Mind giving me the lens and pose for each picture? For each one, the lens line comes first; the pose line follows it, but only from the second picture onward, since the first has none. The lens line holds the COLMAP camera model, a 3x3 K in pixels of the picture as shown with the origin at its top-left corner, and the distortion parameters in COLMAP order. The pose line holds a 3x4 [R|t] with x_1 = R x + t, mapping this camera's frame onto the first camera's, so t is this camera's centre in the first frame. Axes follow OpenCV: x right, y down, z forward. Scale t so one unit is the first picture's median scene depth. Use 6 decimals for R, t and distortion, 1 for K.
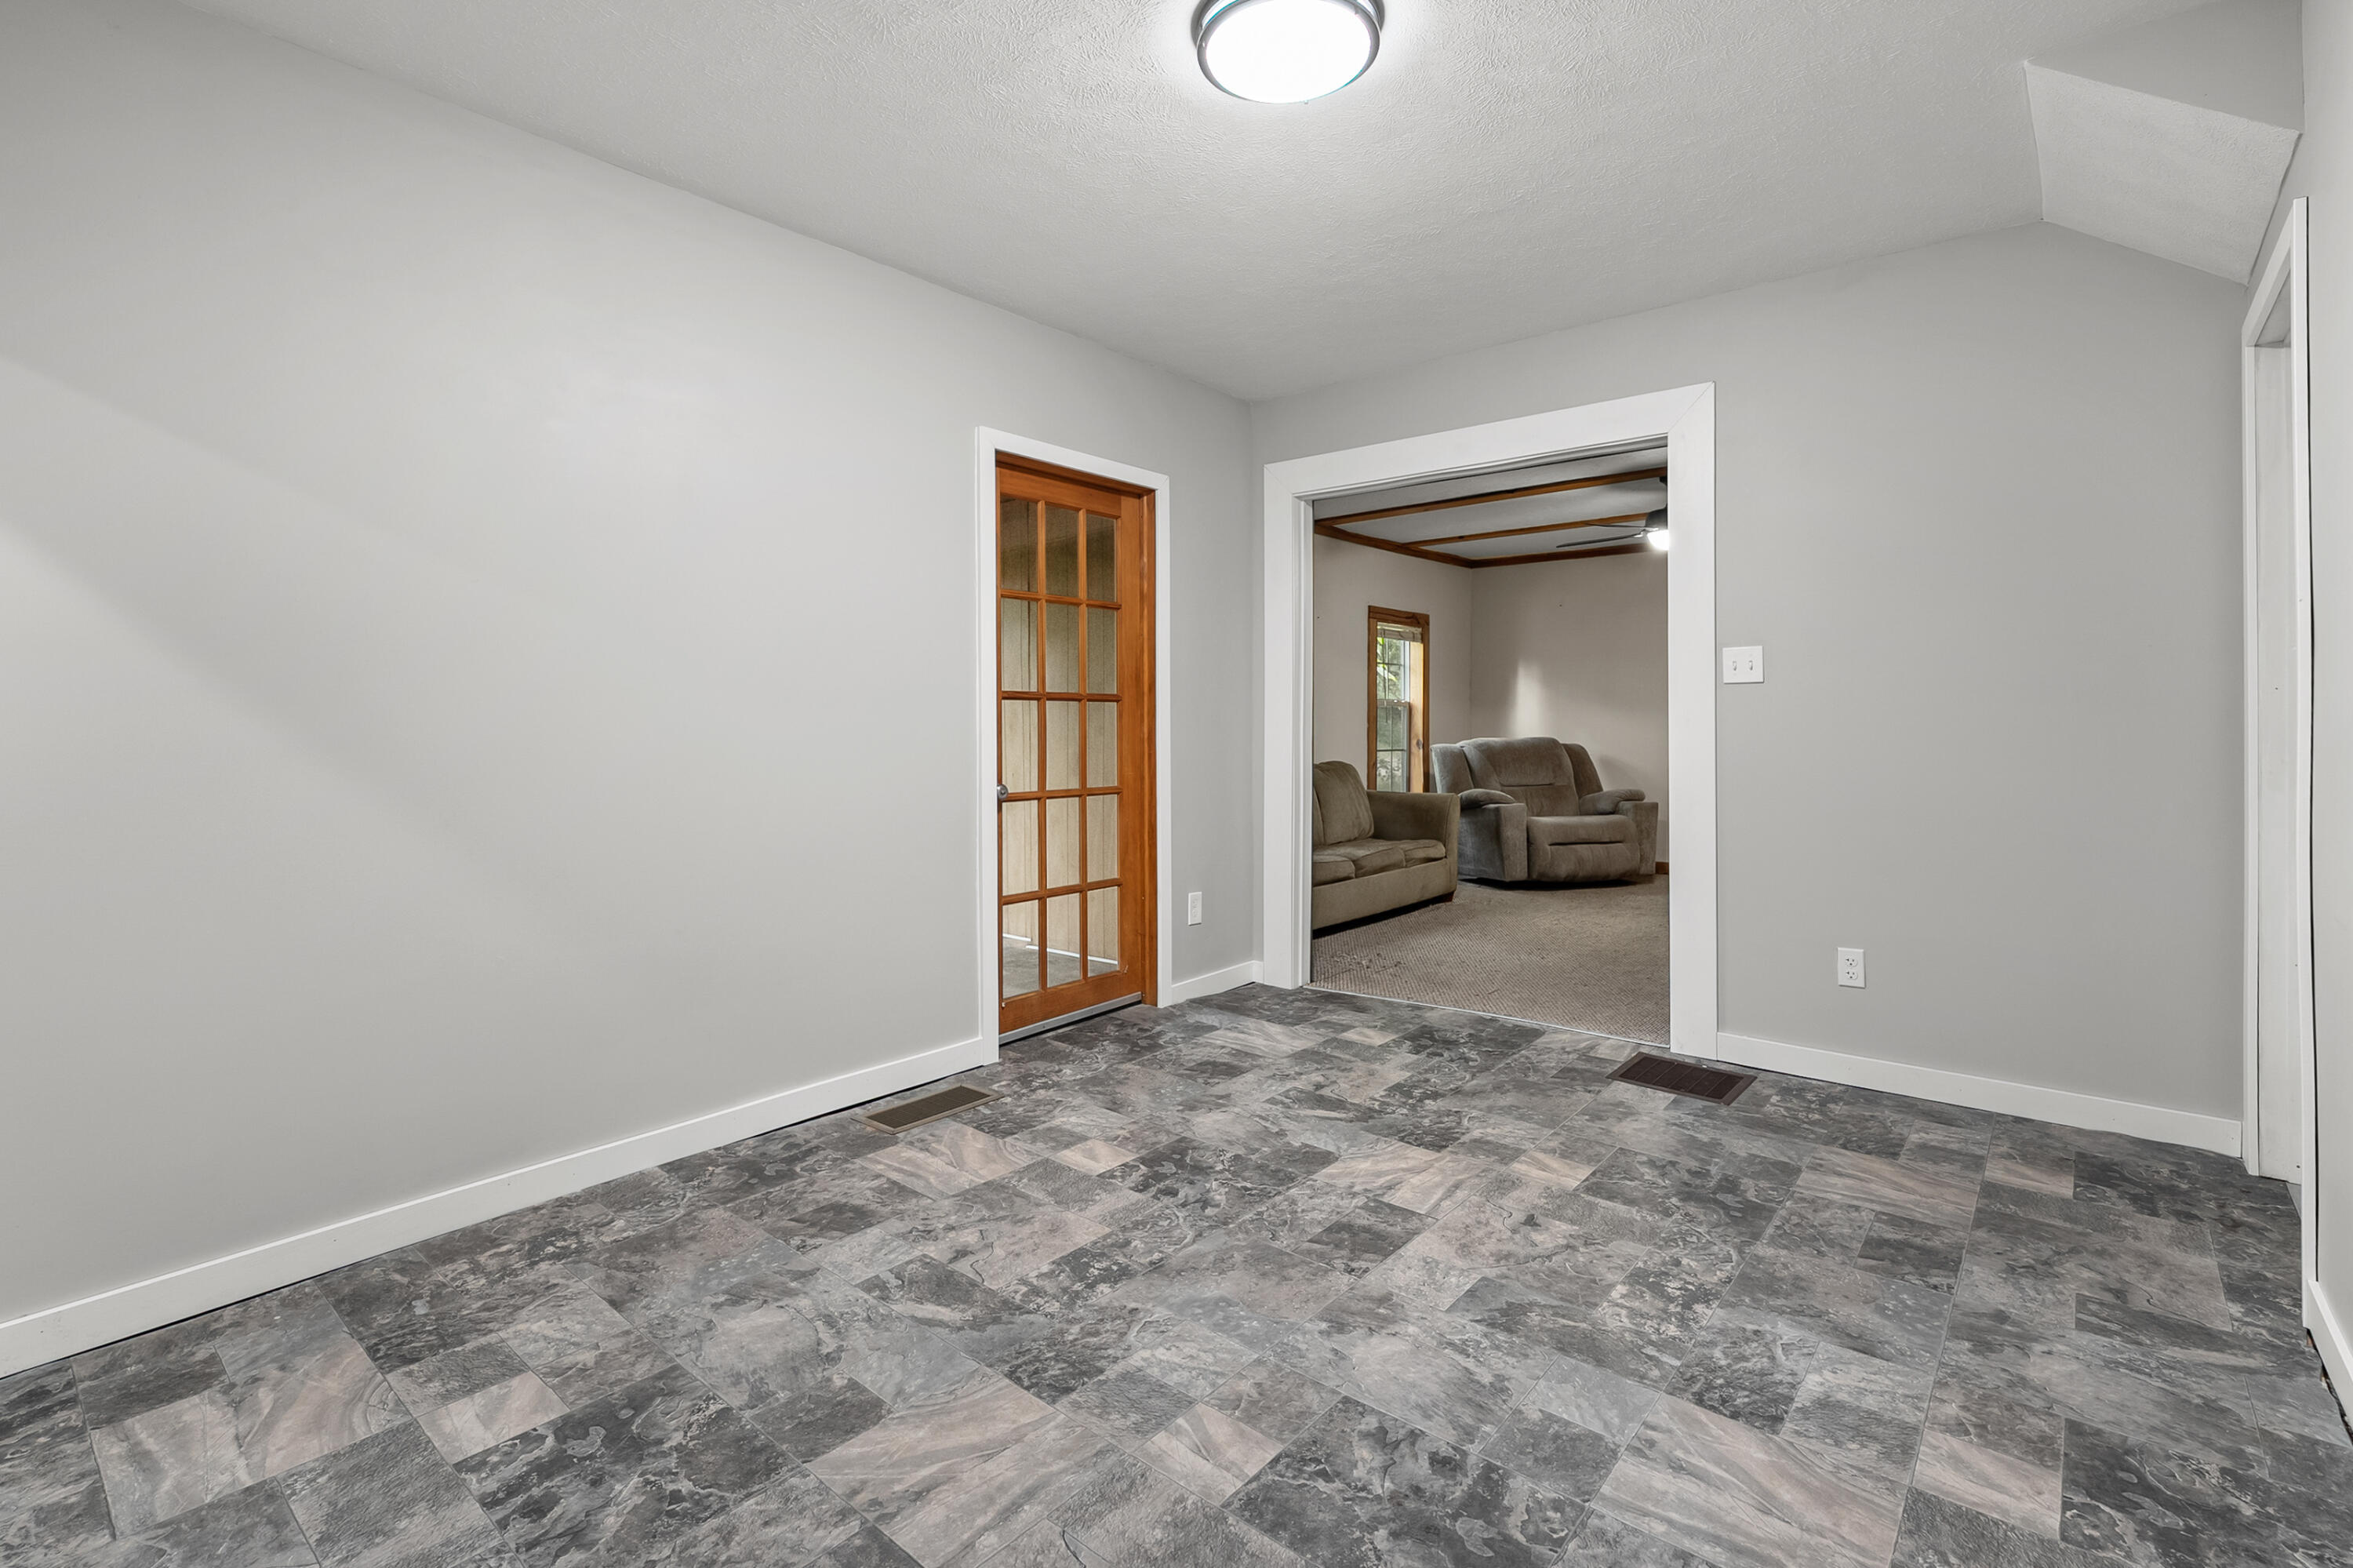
lens RADIAL K [[1080.5, 0, 1165.8], [0, 1080.5, 716.2], [0, 0, 1]] dist [0.002109, -0.000079]
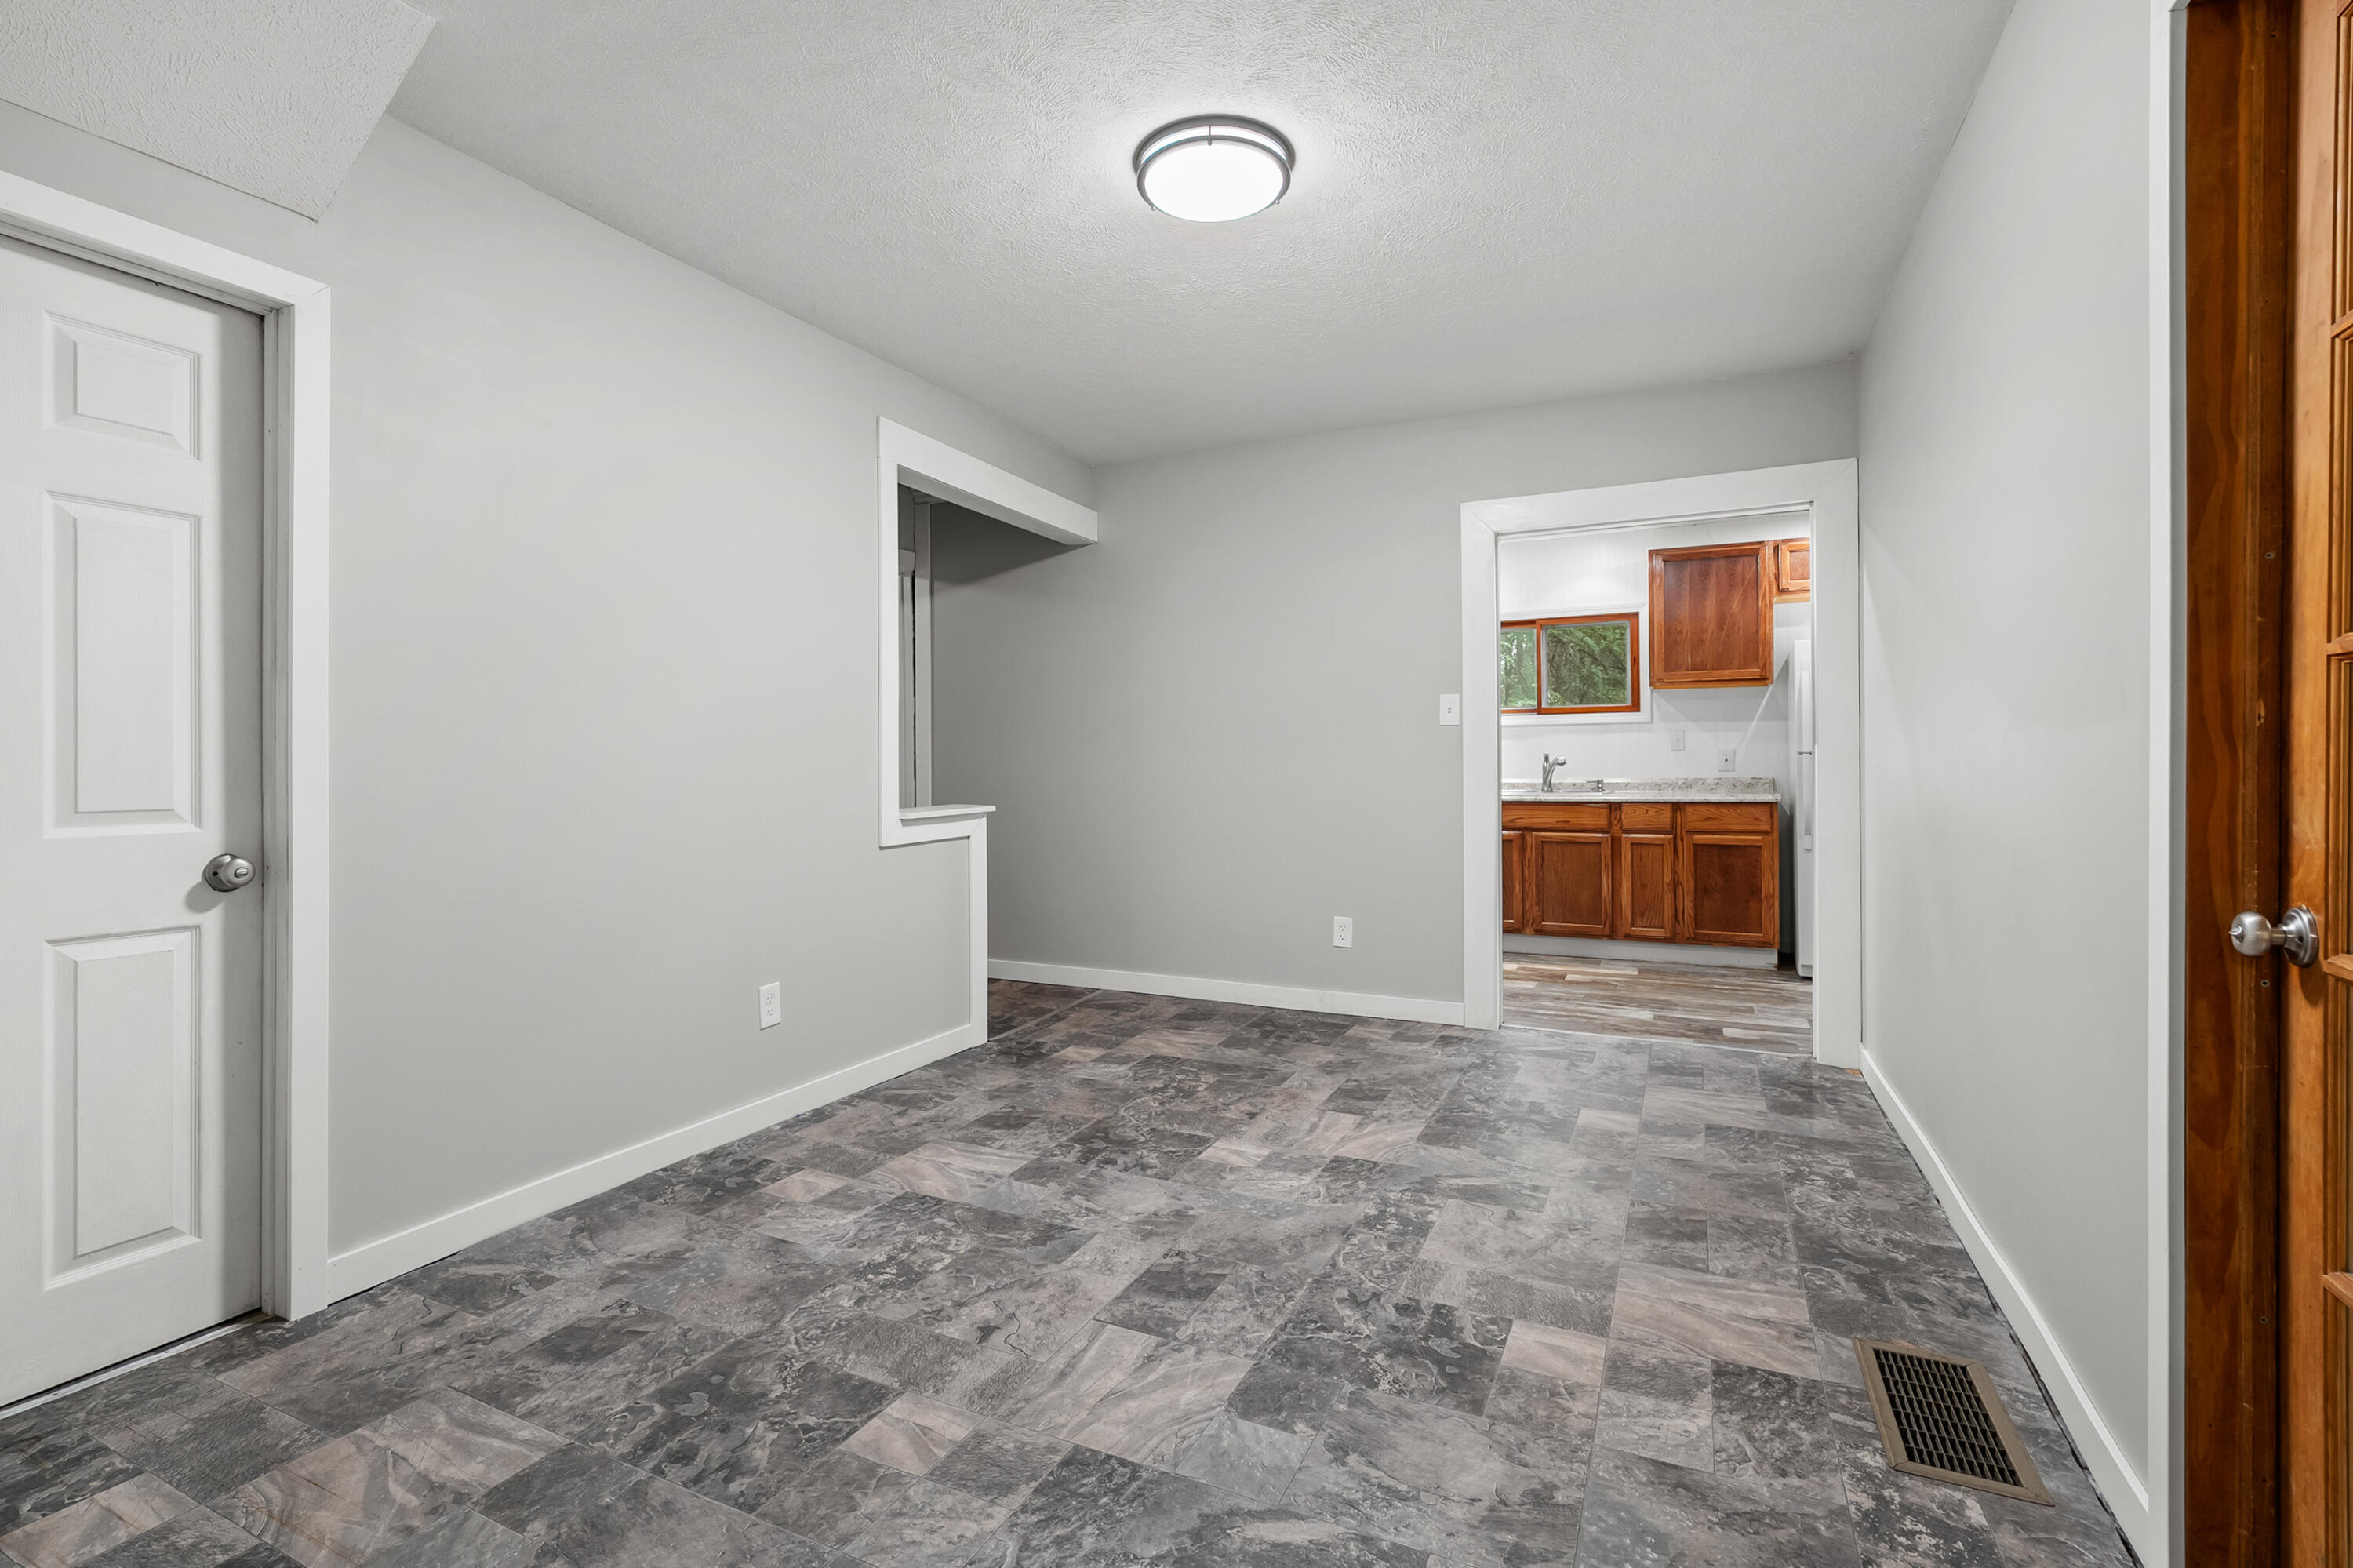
lens RADIAL K [[1080.5, 0, 1174.4], [0, 1080.5, 770.9], [0, 0, 1]] dist [0.002109, -0.000079]
pose [[-0.966886, 0.009837, -0.255019, 0.427530], [0.008669, 0.999946, 0.005700, 0.020078], [0.255061, 0.003301, -0.966919, 1.954337]]
